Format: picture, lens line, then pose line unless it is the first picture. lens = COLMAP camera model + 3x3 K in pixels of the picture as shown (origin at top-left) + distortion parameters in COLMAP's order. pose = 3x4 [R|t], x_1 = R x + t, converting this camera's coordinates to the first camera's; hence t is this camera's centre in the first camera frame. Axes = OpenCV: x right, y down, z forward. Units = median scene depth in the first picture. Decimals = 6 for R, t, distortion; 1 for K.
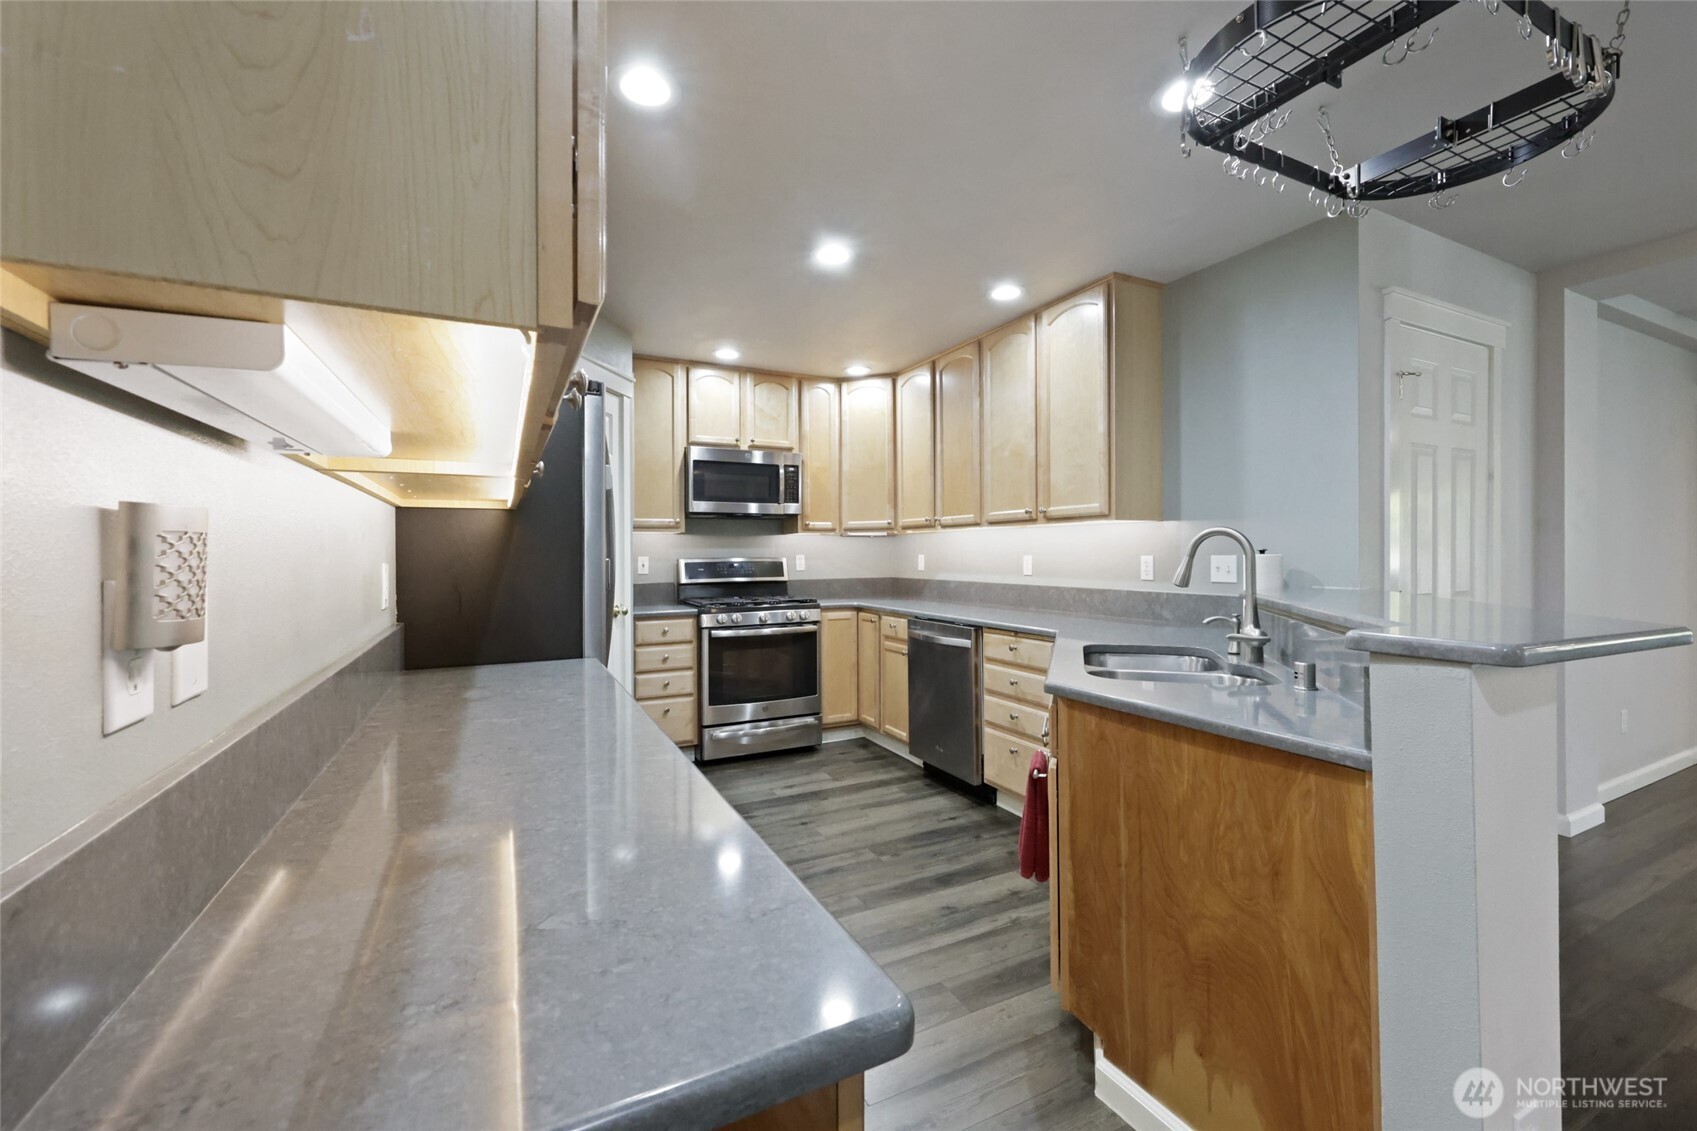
lens RADIAL K [[686.1, 0, 847.0], [0, 686.1, 558.1], [0, 0, 1]] dist [0.001373, -0.000046]
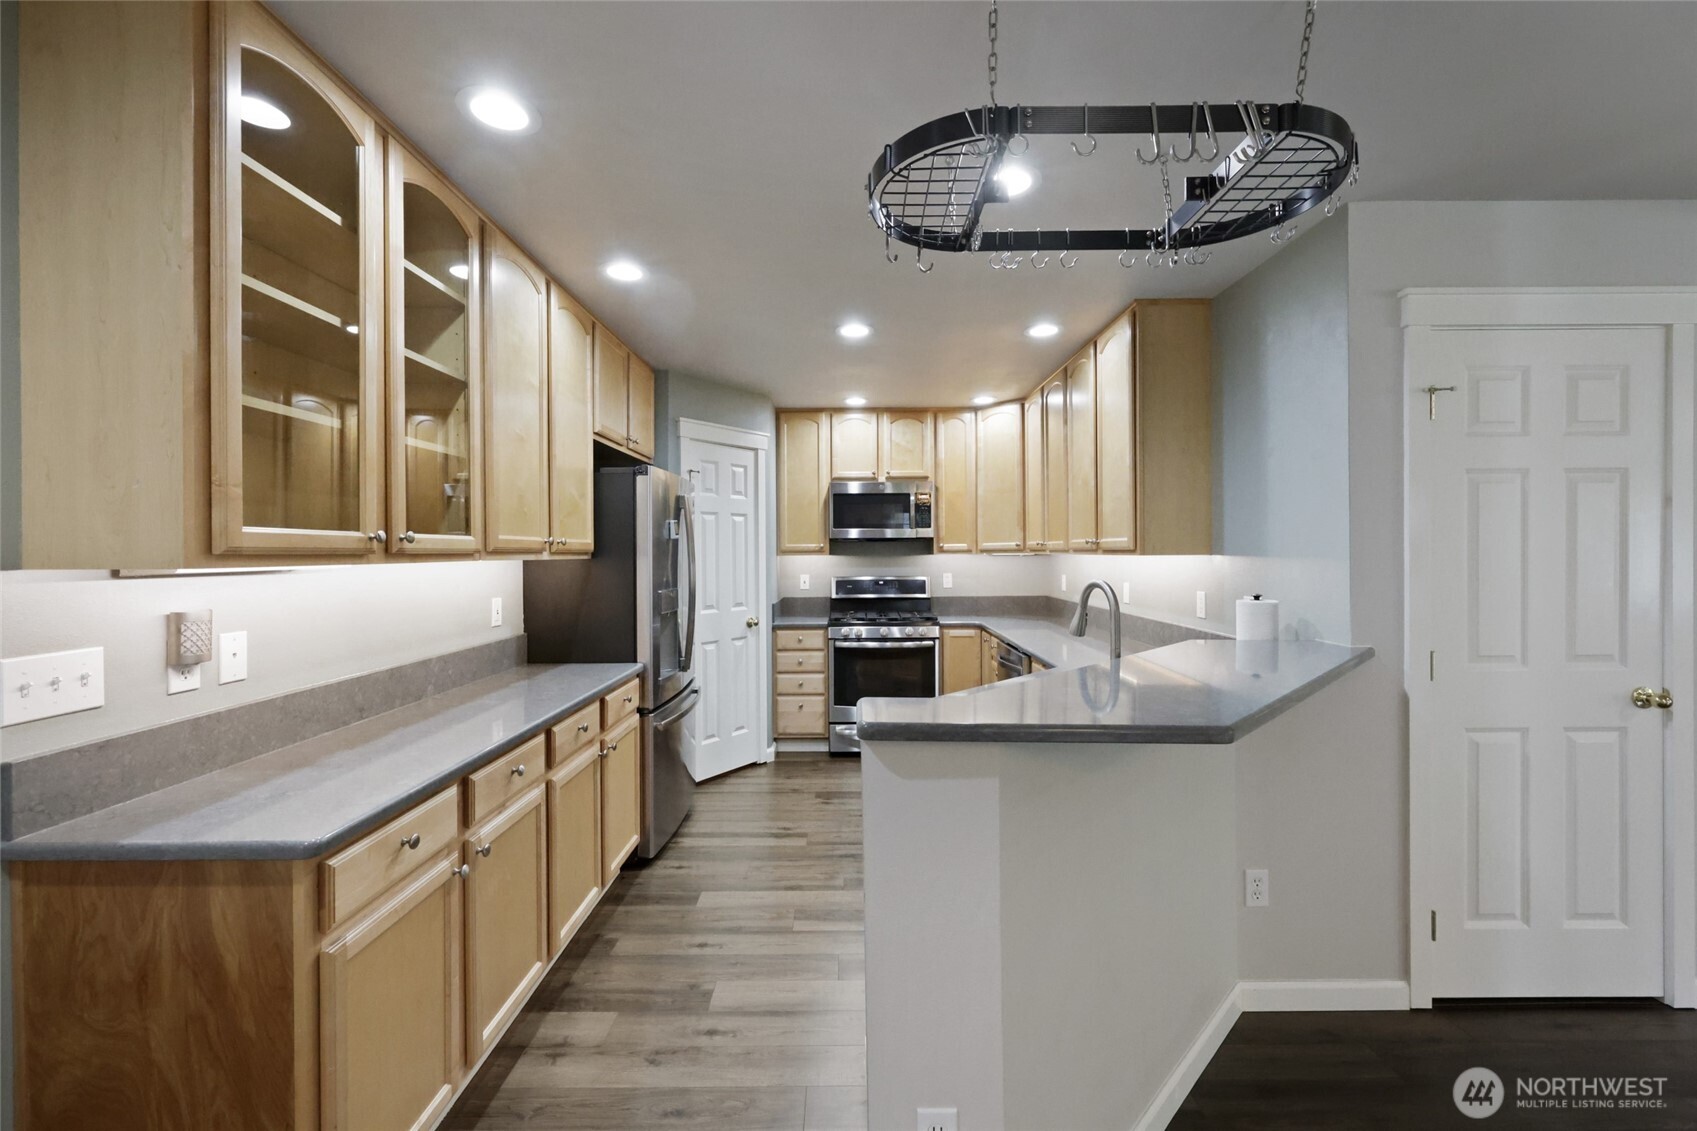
lens RADIAL K [[686.1, 0, 847.4], [0, 686.1, 557.4], [0, 0, 1]] dist [0.001373, -0.000046]
pose [[0.893889, 0.004149, -0.448269, 0.309001], [-0.002783, 0.999989, 0.003708, -0.037441], [0.448280, -0.002067, 0.893891, -0.030587]]
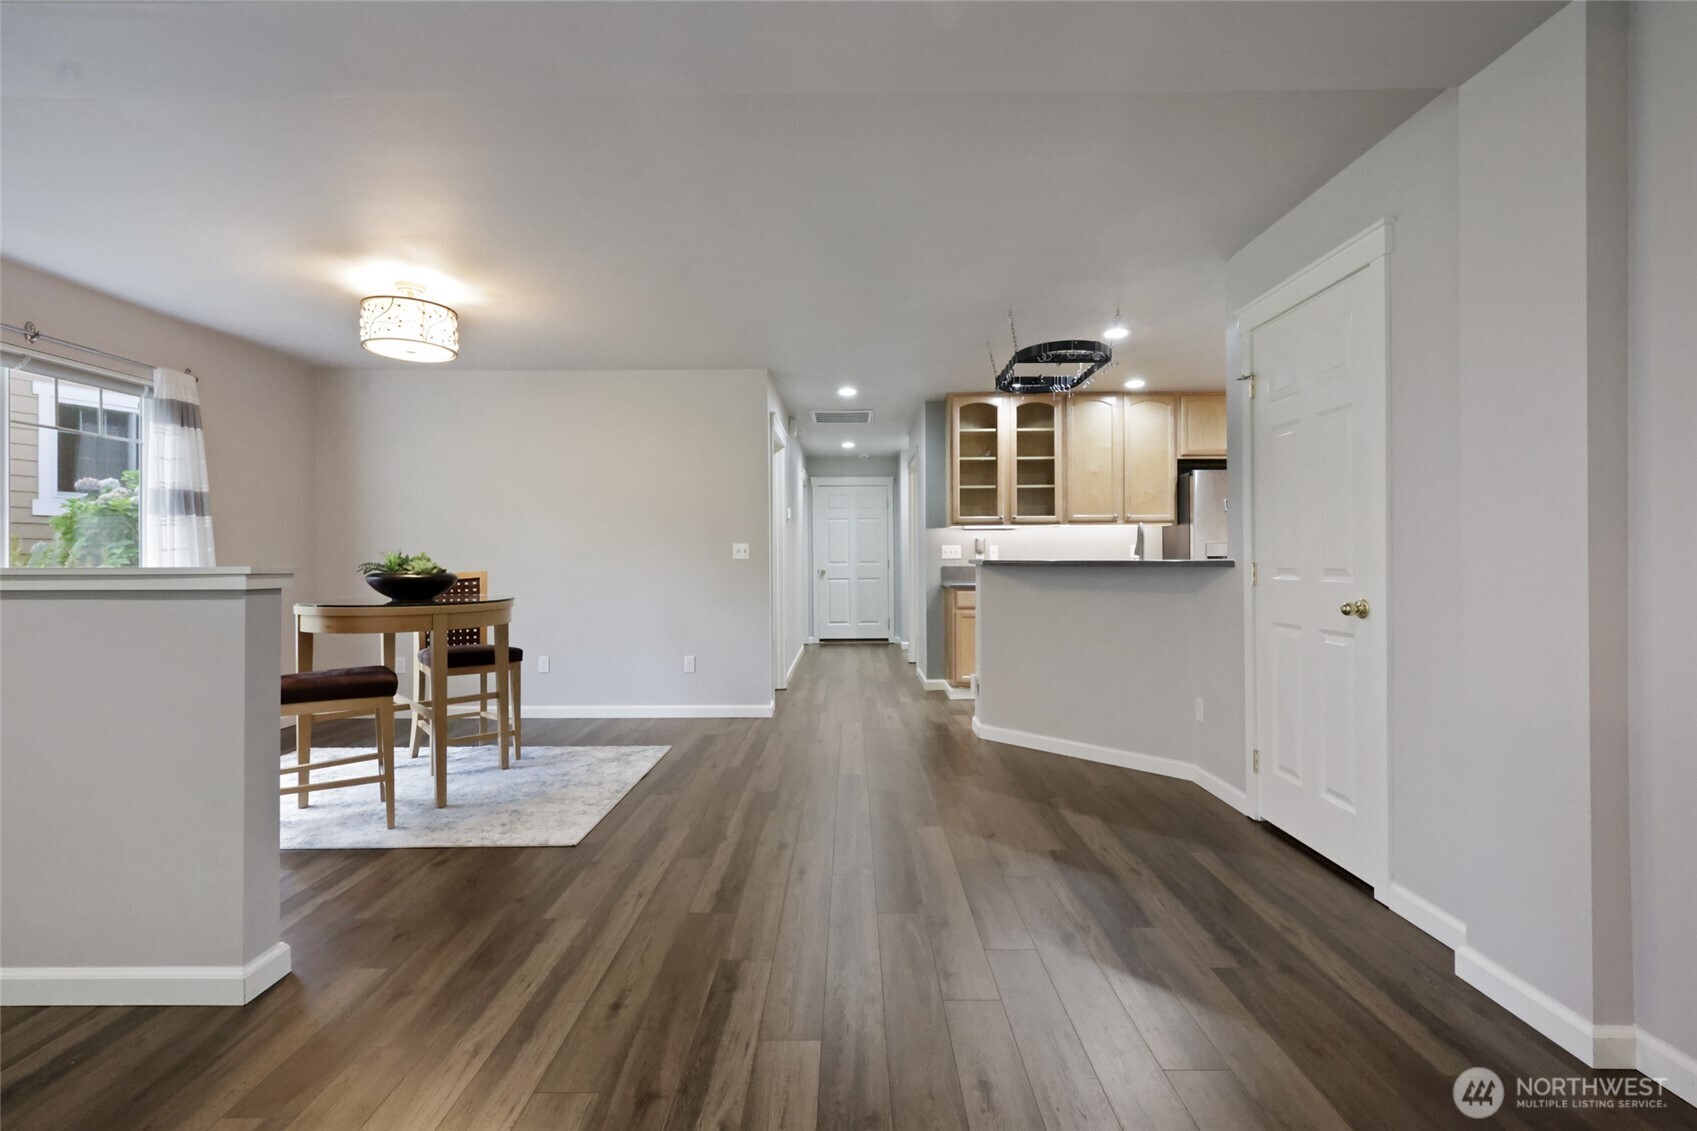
lens RADIAL K [[733.5, 0, 847.8], [0, 733.5, 553.7], [0, 0, 1]] dist [-0.004966, -0.000318]
pose [[-0.448085, 0.002976, -0.893986, 1.238256], [0.001257, 0.999996, 0.002699, 0.015221], [0.893990, 0.000086, -0.448086, 0.526365]]
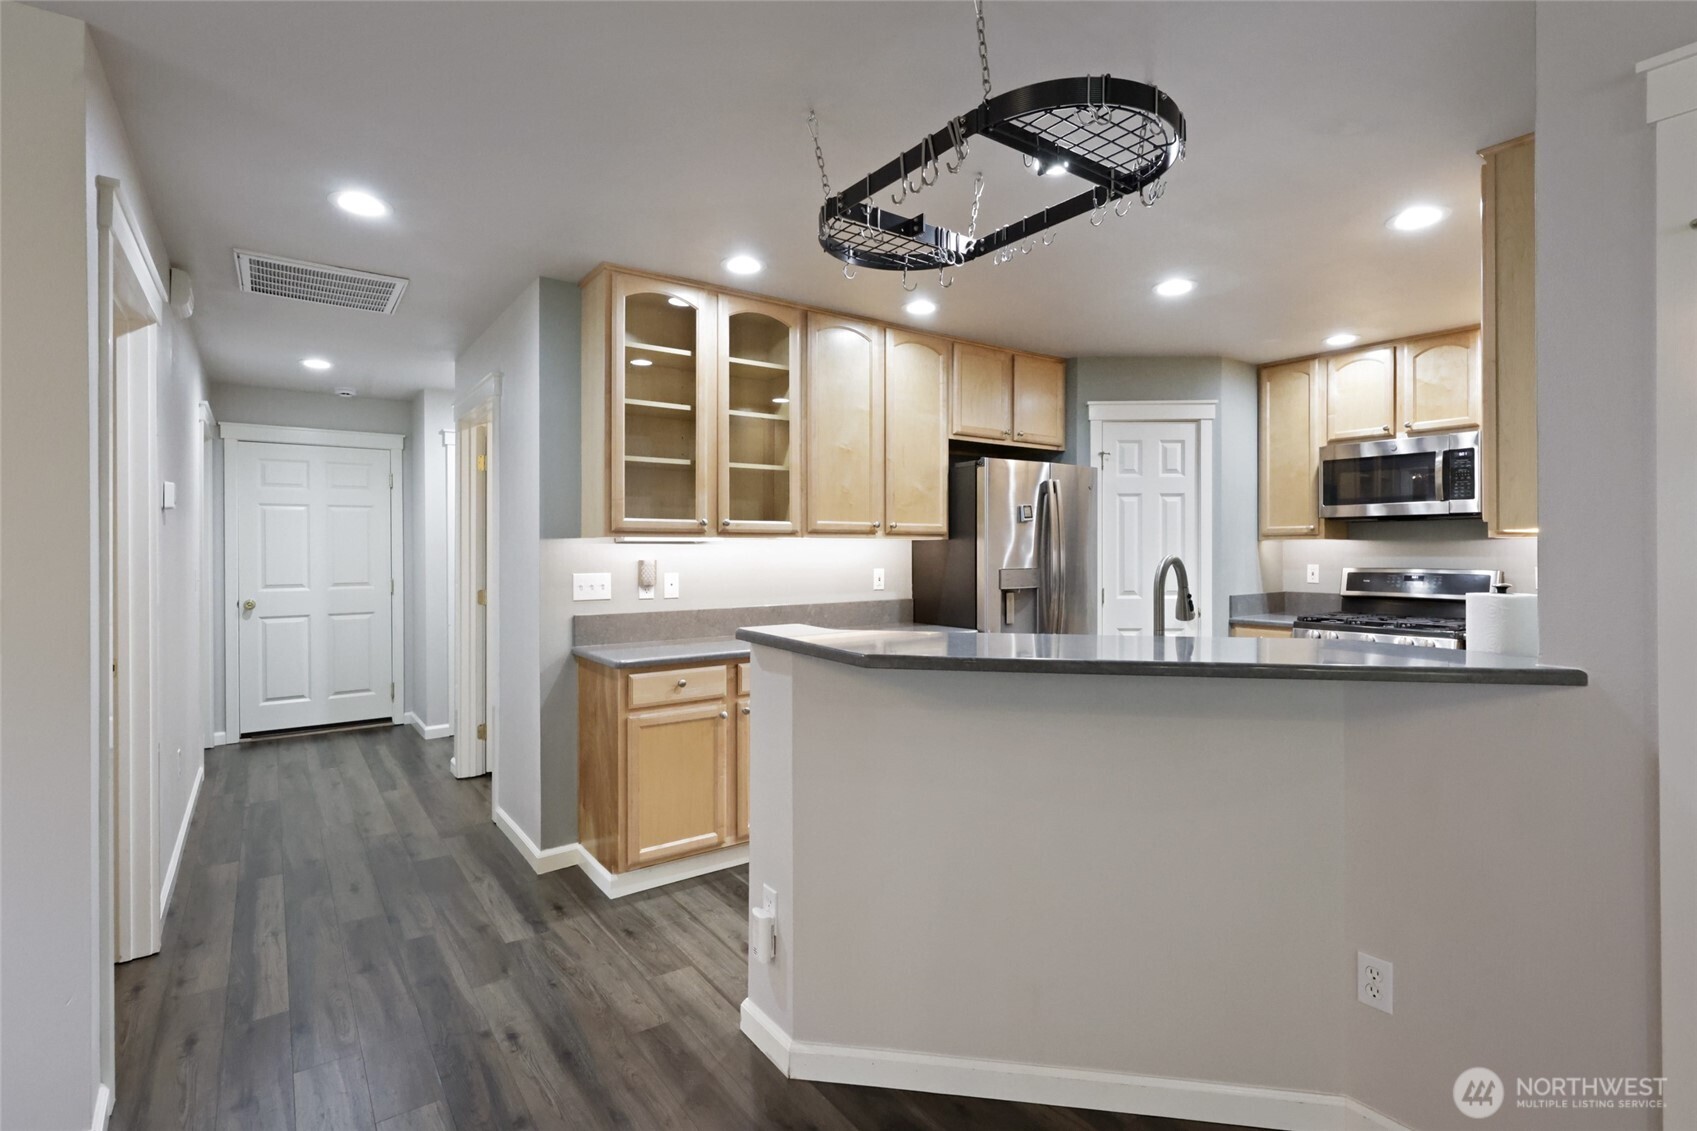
lens RADIAL K [[800.2, 0, 856.2], [0, 800.2, 549.0], [0, 0, 1]] dist [0.001805, 0.000375]
pose [[0.170100, 0.005552, -0.985411, 0.699204], [-0.006302, 0.999970, 0.004546, -0.025218], [0.985407, 0.005436, 0.170130, 0.194144]]
